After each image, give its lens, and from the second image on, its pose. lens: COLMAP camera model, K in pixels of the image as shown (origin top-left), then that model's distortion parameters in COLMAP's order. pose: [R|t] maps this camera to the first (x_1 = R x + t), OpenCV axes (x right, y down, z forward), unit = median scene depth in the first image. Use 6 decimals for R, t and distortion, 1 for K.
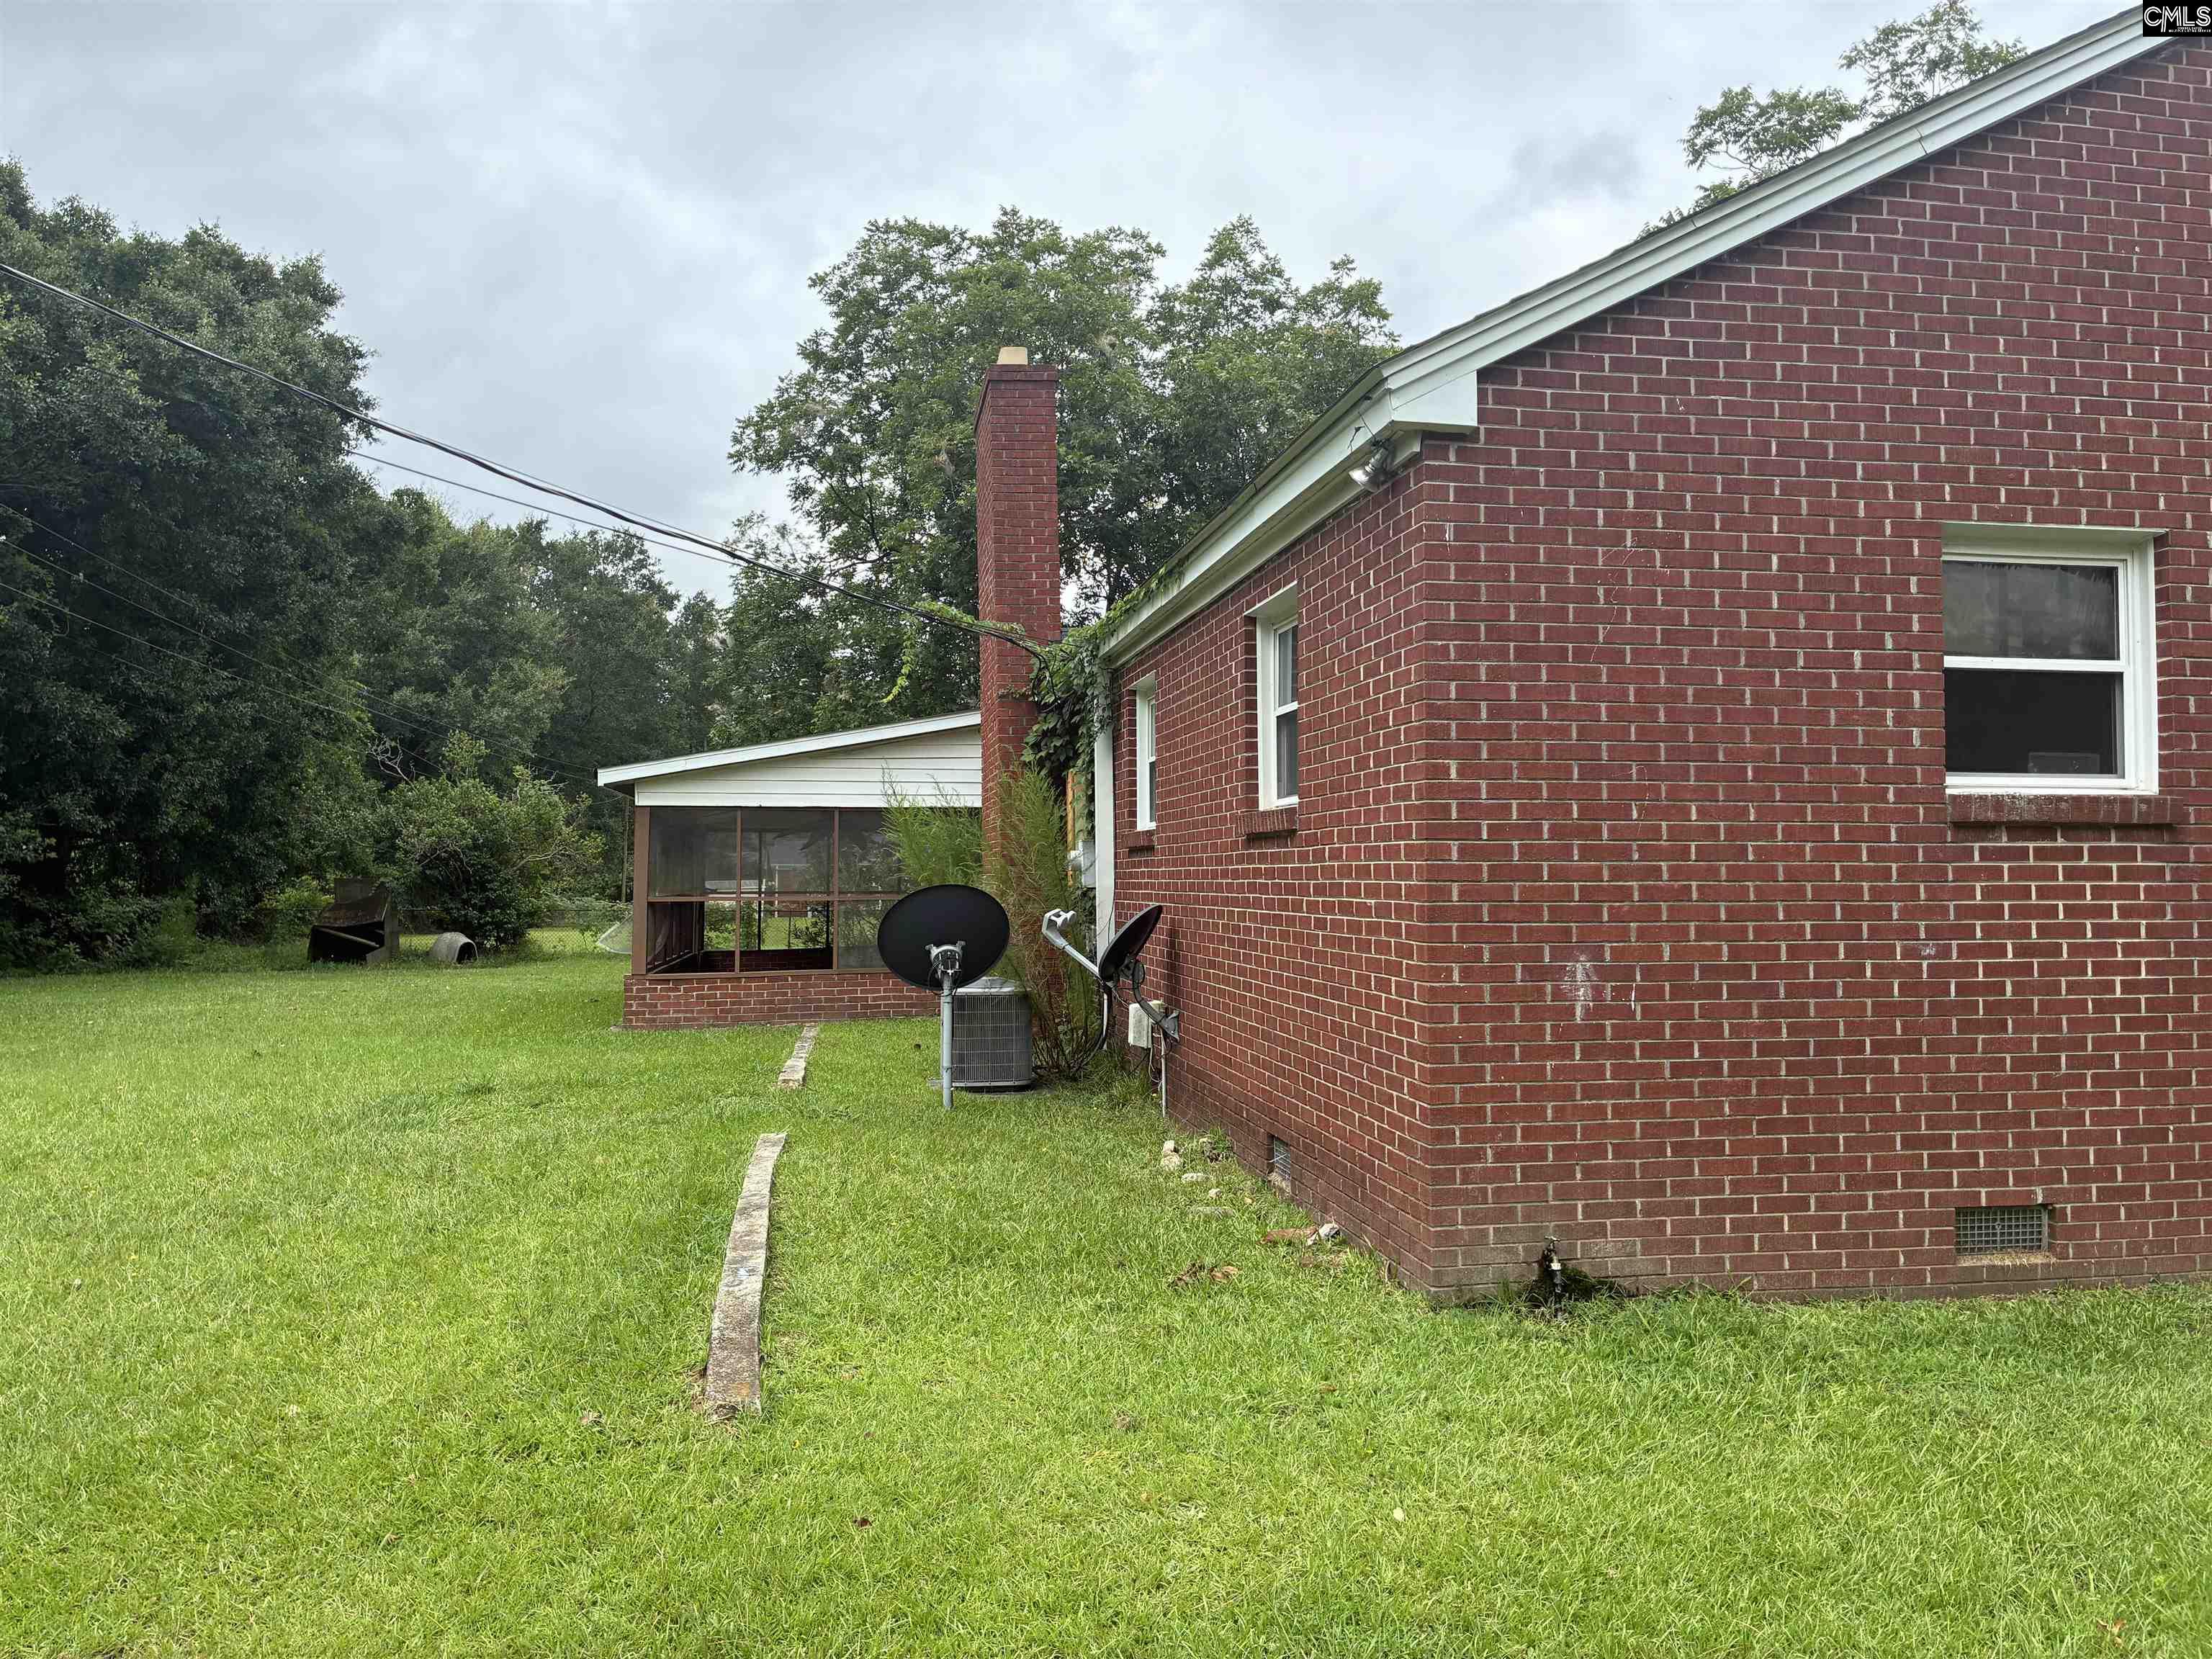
lens RADIAL K [[1648.0, 0, 1106.0], [0, 1648.0, 829.5], [0, 0, 1]] dist [0.041153, -0.057613]
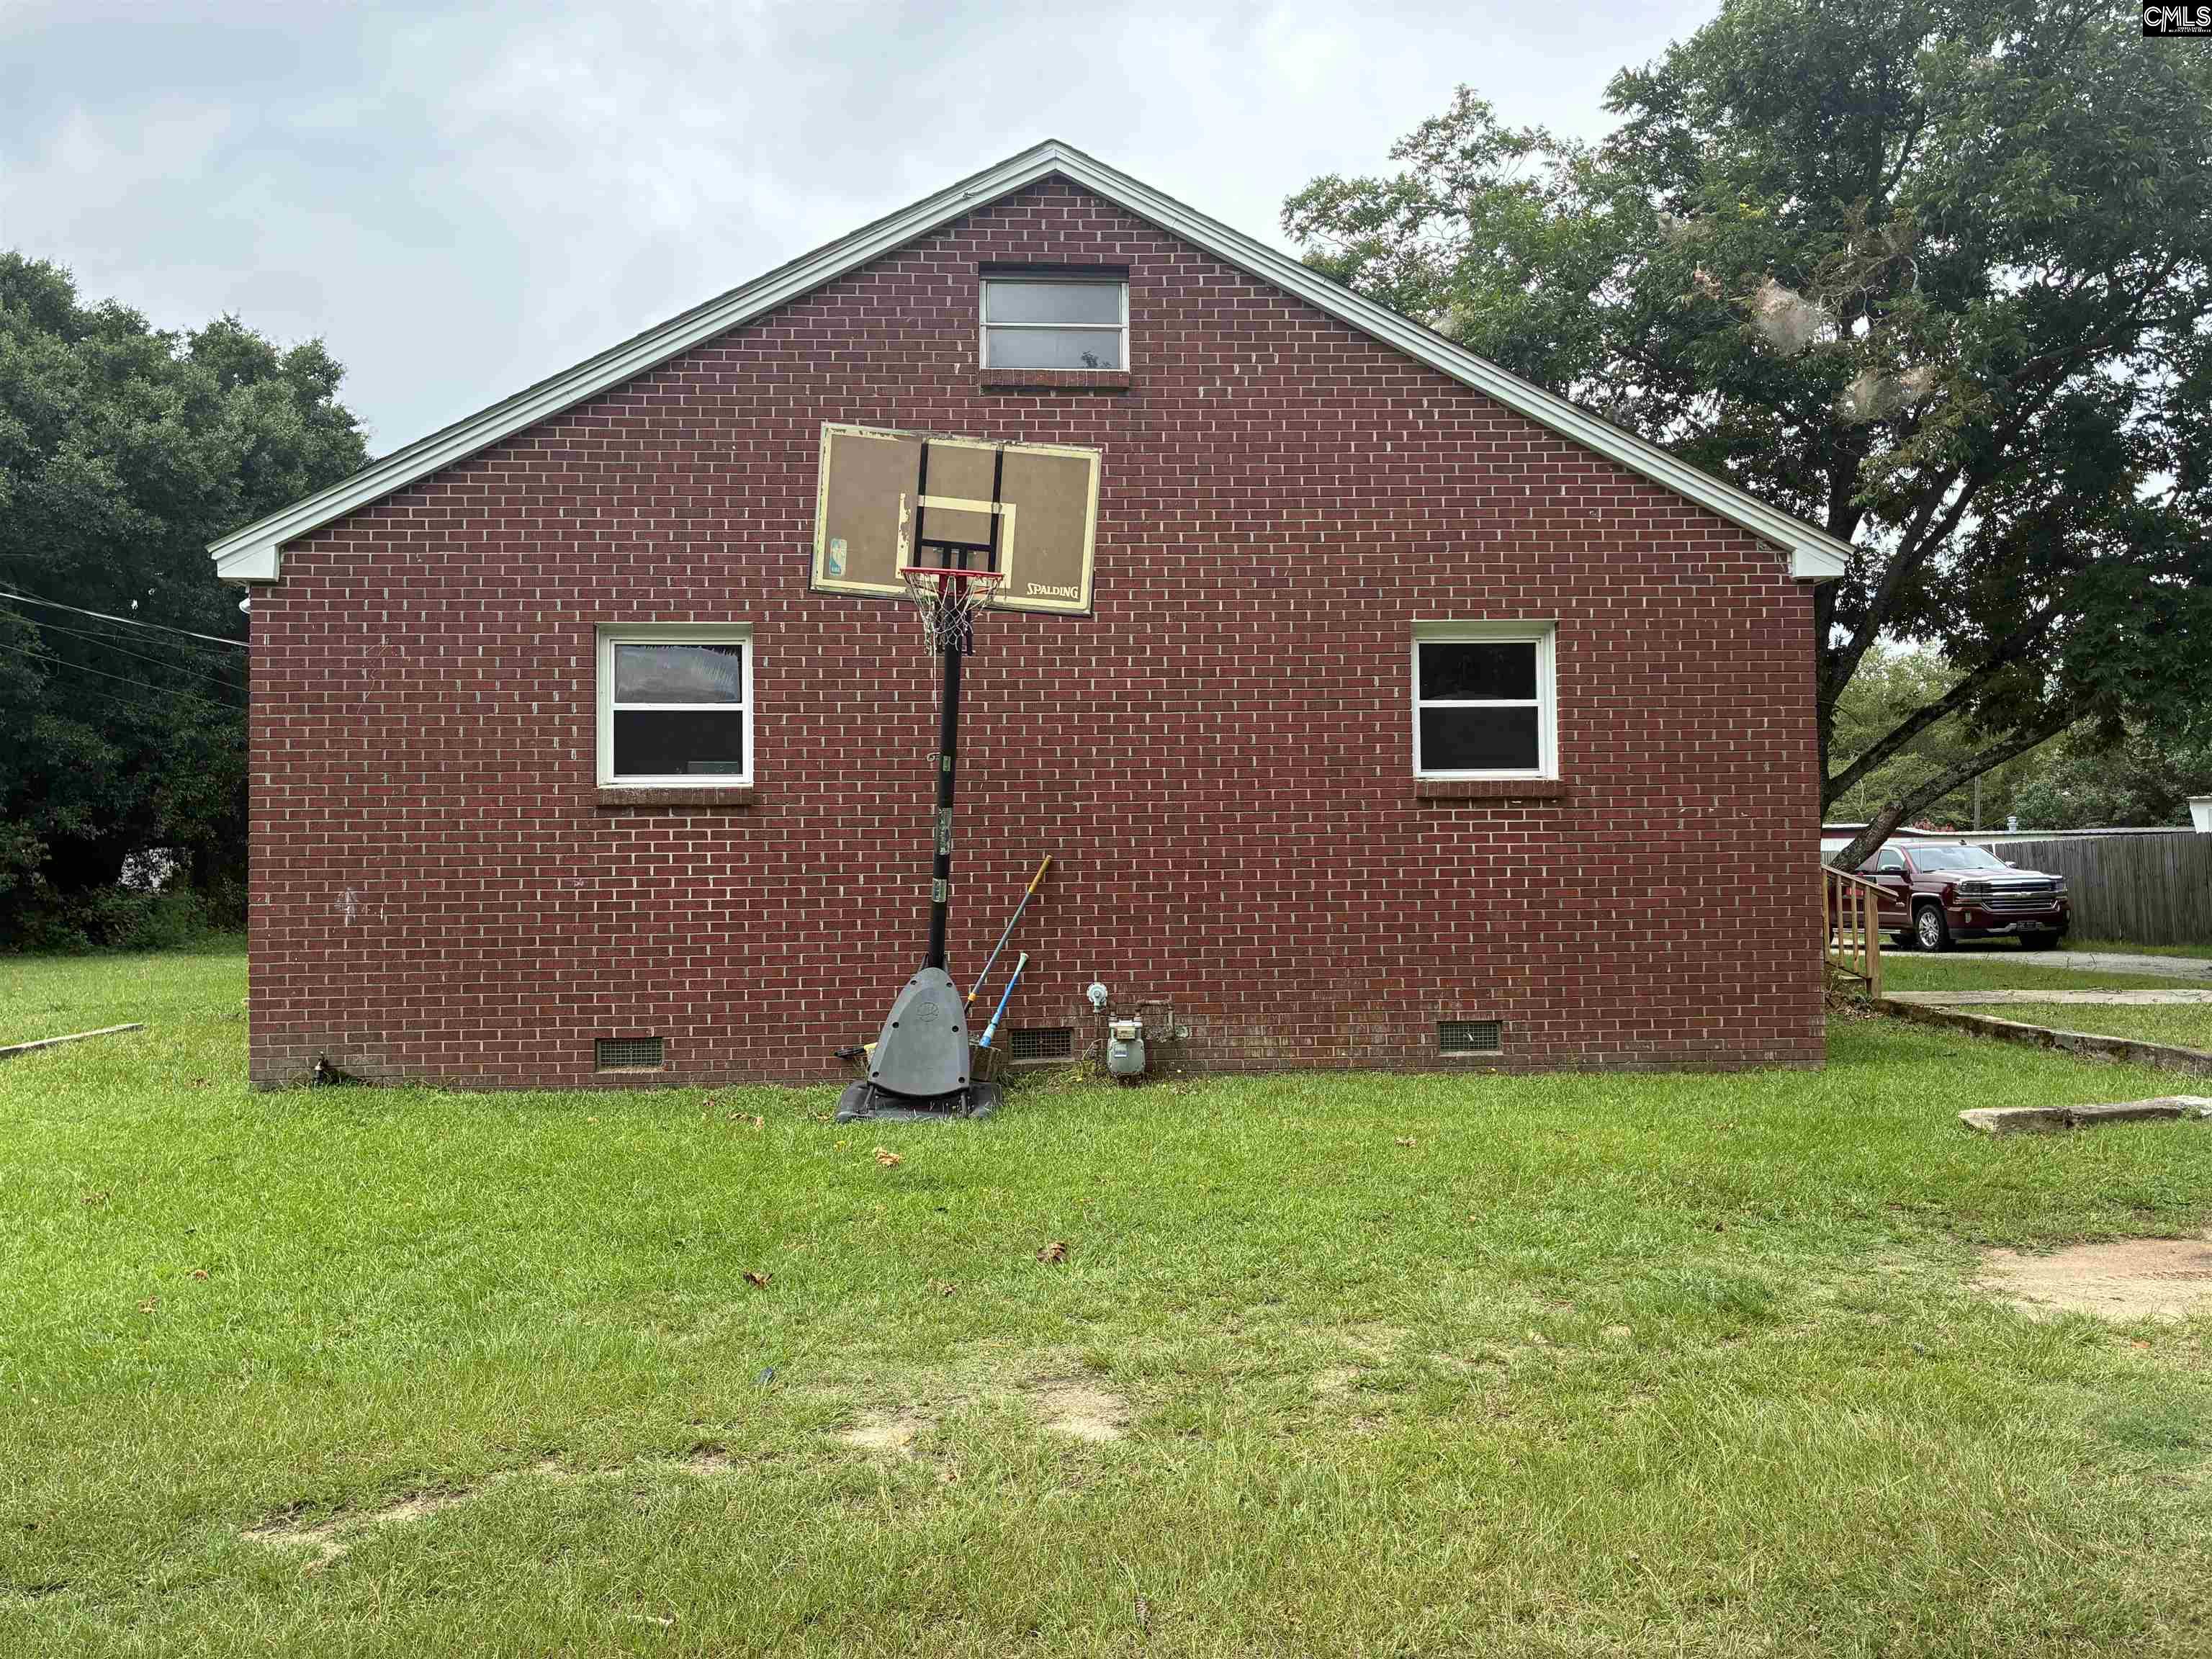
lens RADIAL K [[1642.9, 0, 1106.0], [0, 1642.9, 829.5], [0, 0, 1]] dist [0.006417, -0.002314]
pose [[0.994999, -0.014445, -0.098837, 1.163058], [0.014547, 0.999894, 0.000308, 0.026272], [0.098822, -0.001745, 0.995104, -0.568147]]
